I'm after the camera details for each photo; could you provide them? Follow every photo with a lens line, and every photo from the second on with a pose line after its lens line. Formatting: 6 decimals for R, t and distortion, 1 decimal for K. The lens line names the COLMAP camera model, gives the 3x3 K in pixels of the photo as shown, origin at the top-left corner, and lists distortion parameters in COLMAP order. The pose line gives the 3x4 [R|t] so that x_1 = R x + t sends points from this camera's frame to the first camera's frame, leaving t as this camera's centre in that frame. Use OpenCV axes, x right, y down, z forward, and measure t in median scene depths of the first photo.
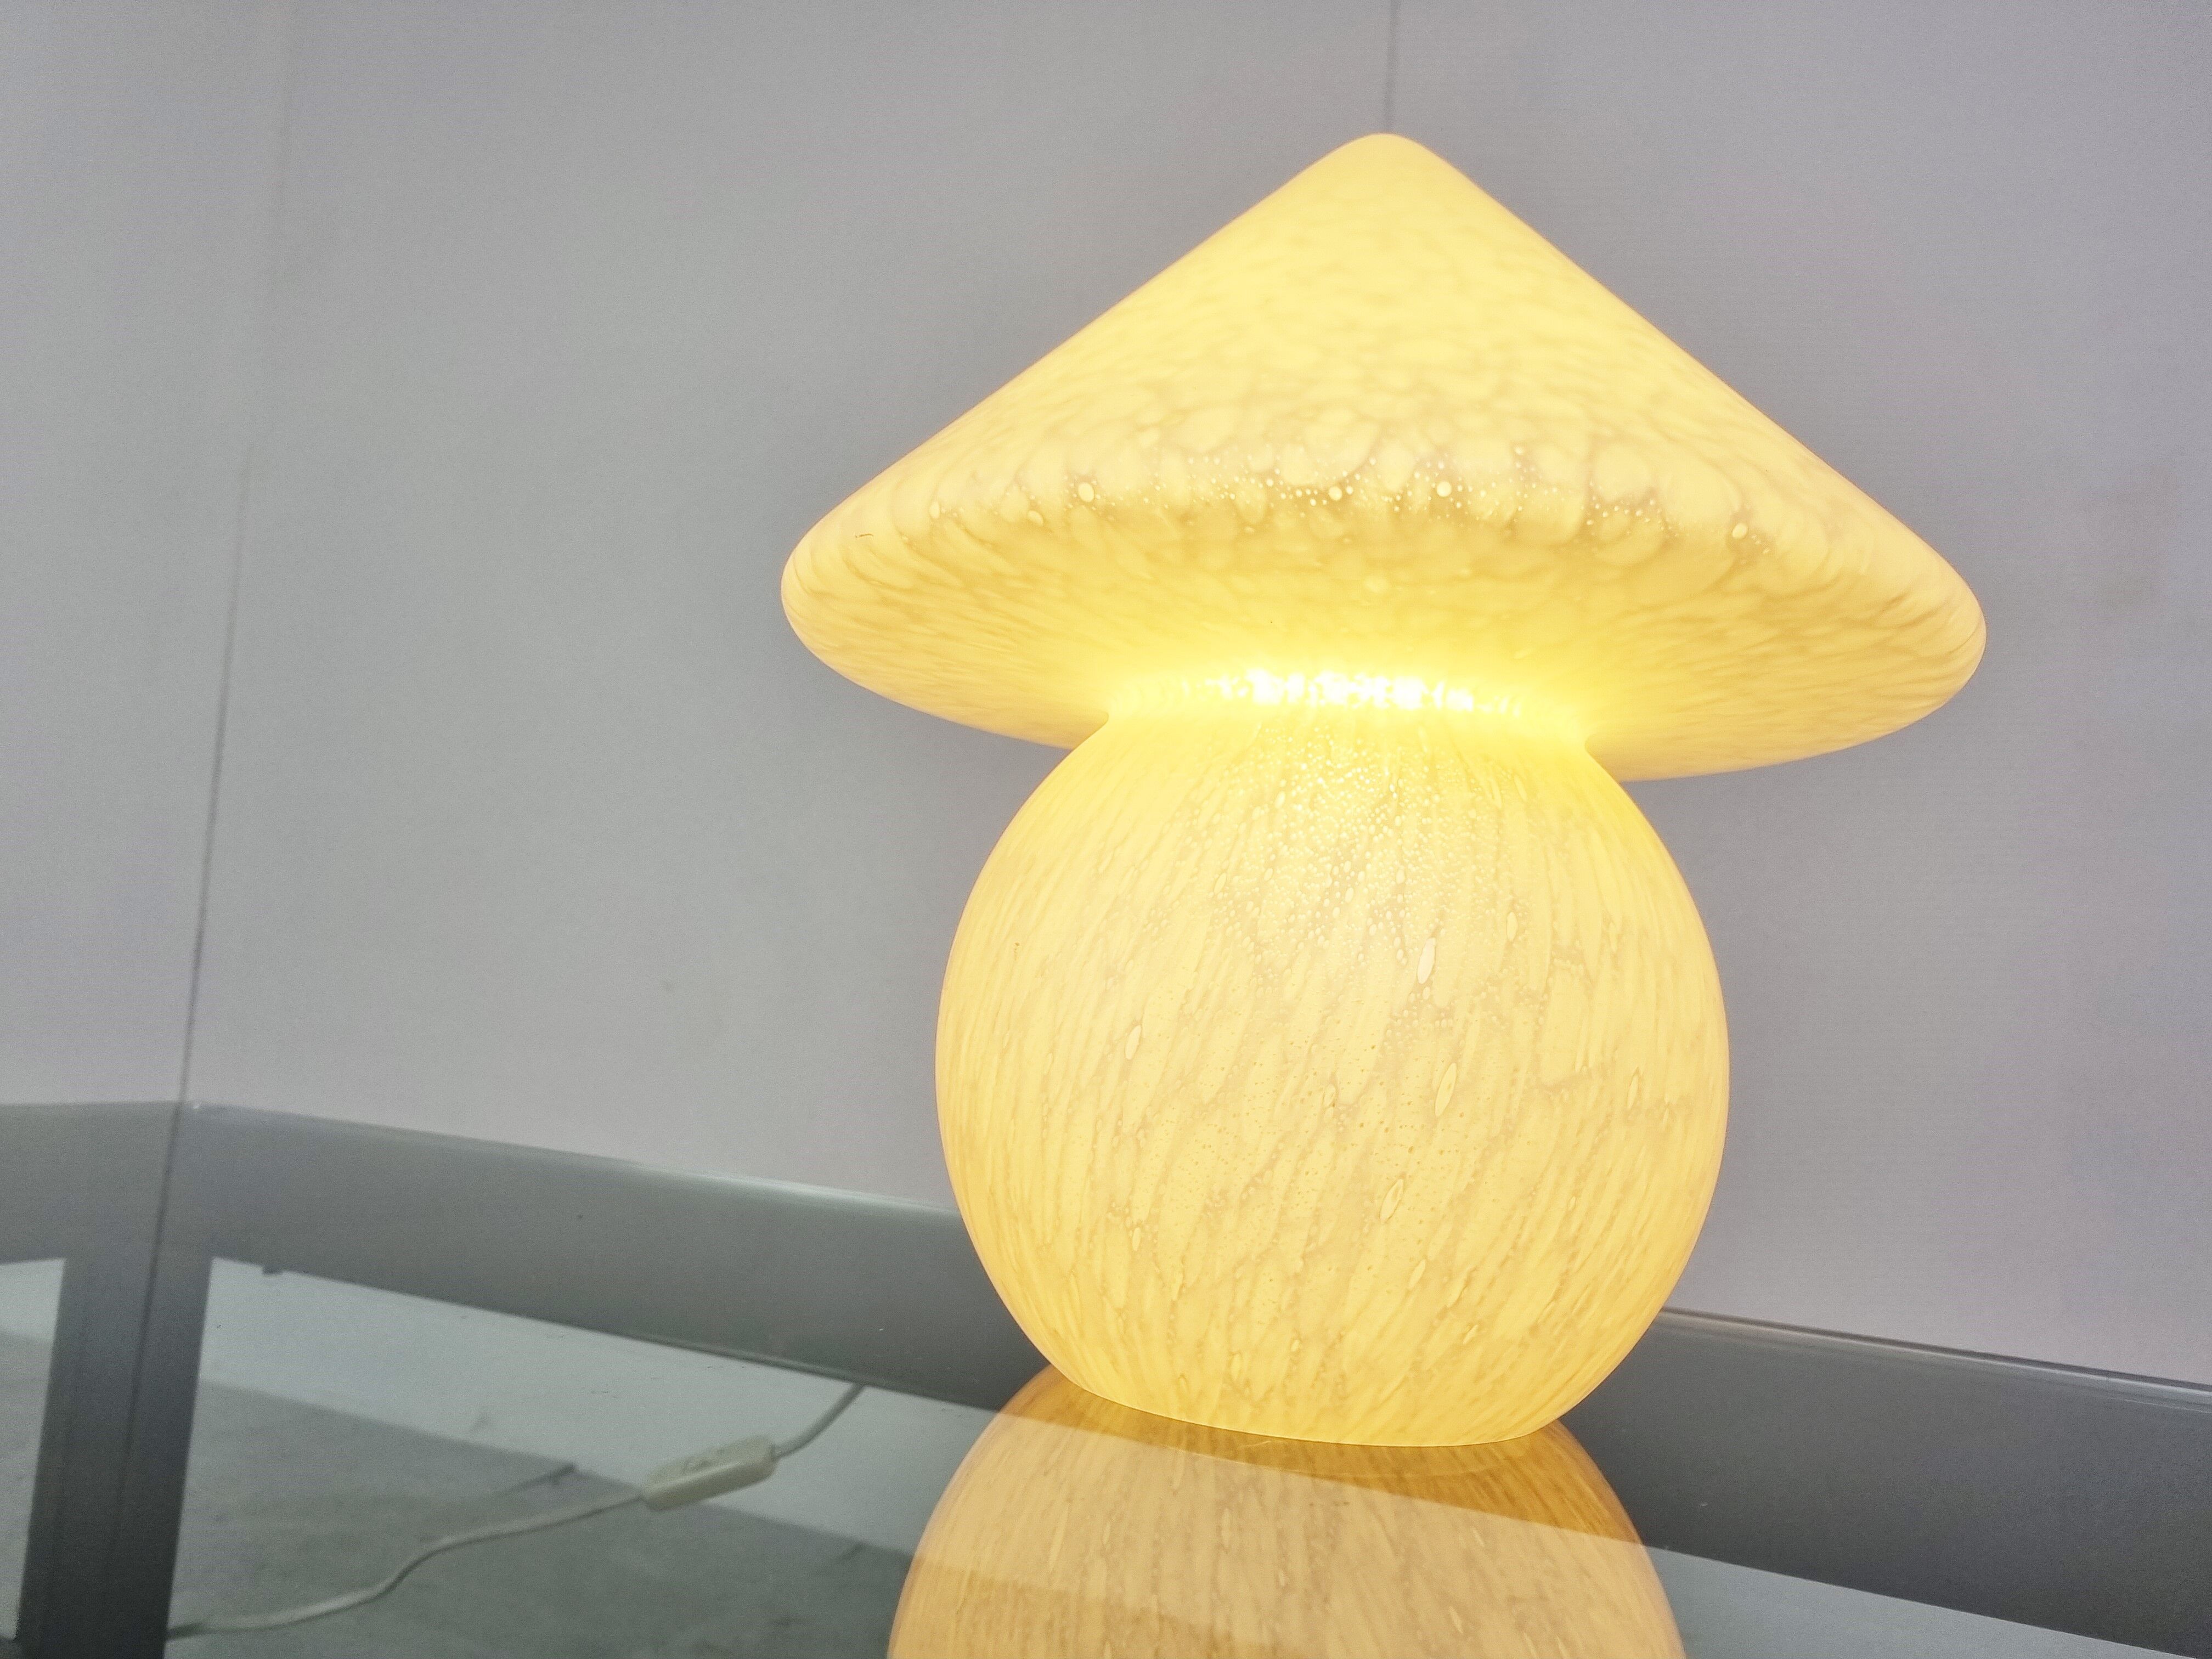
lens RADIAL K [[1614.0, 0, 1106.1], [0, 1614.0, 864.9], [0, 0, 1]] dist [0.038618, 0.001399]
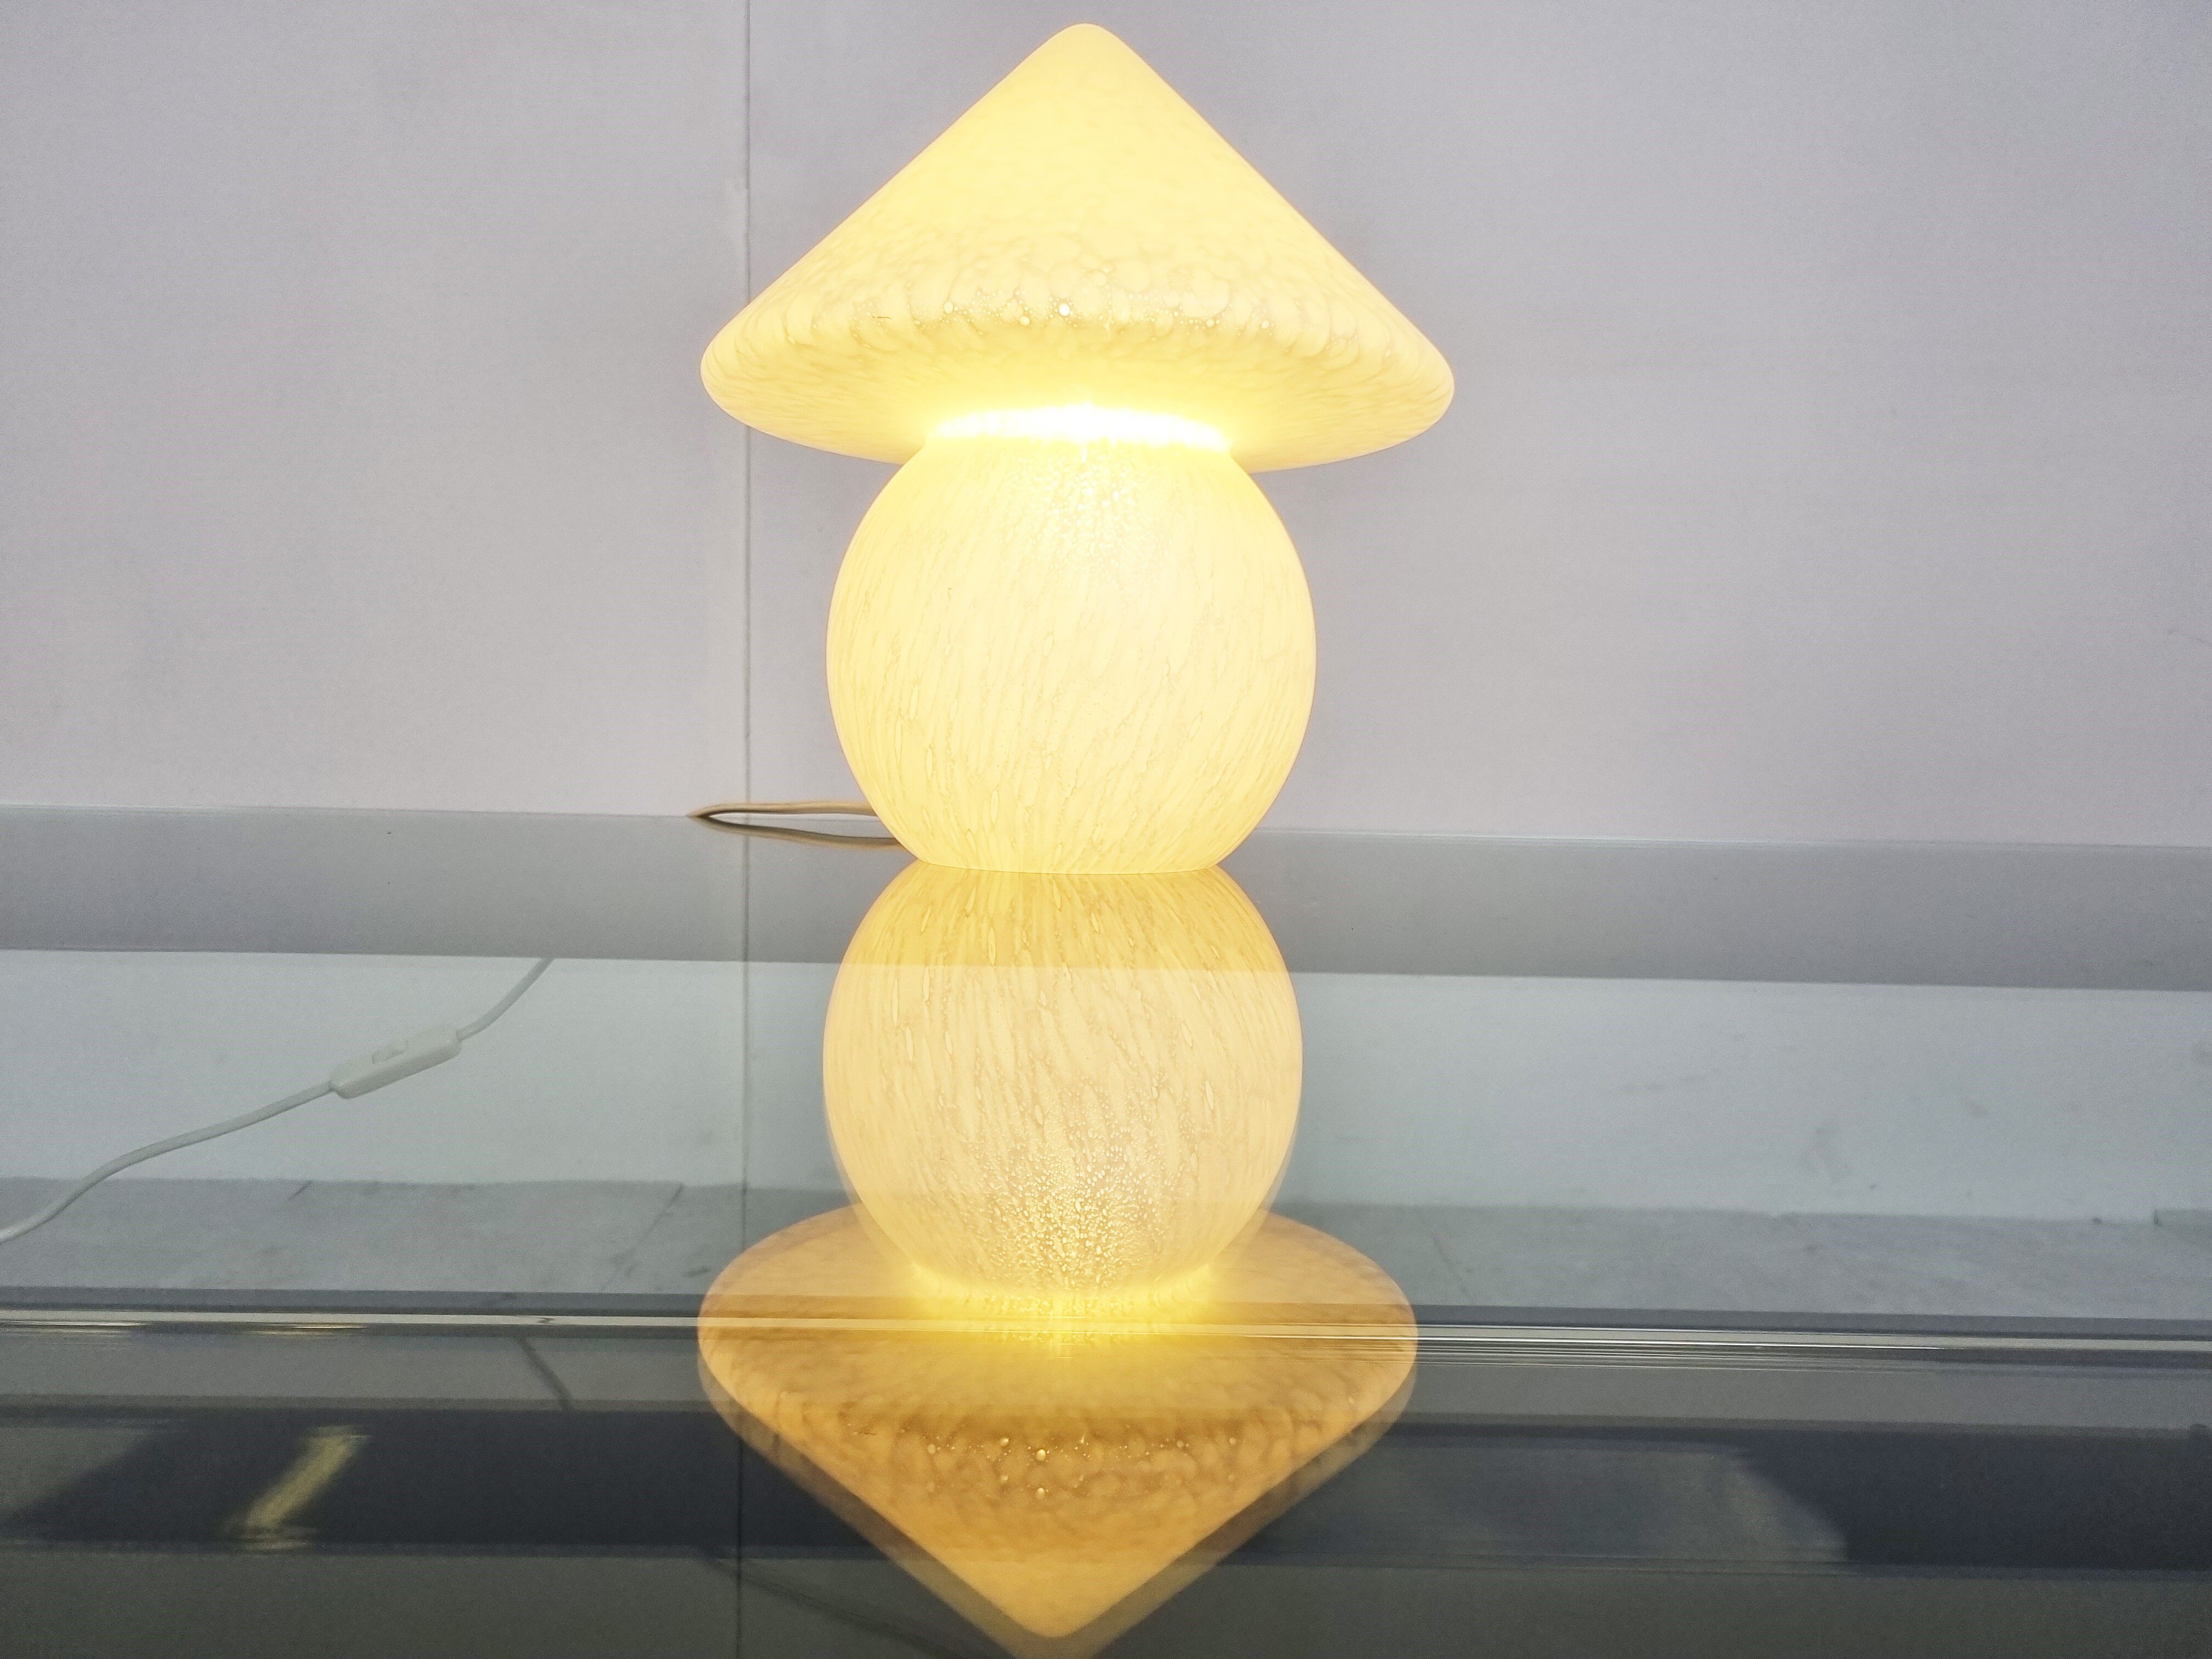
lens RADIAL K [[1575.9, 0, 1081.1], [0, 1575.9, 826.9], [0, 0, 1]] dist [0.024183, 0.002793]
pose [[0.898431, -0.084940, 0.430820, -0.690390], [0.003713, 0.982548, 0.185974, -0.008365], [-0.439098, -0.165485, 0.883067, -0.495395]]
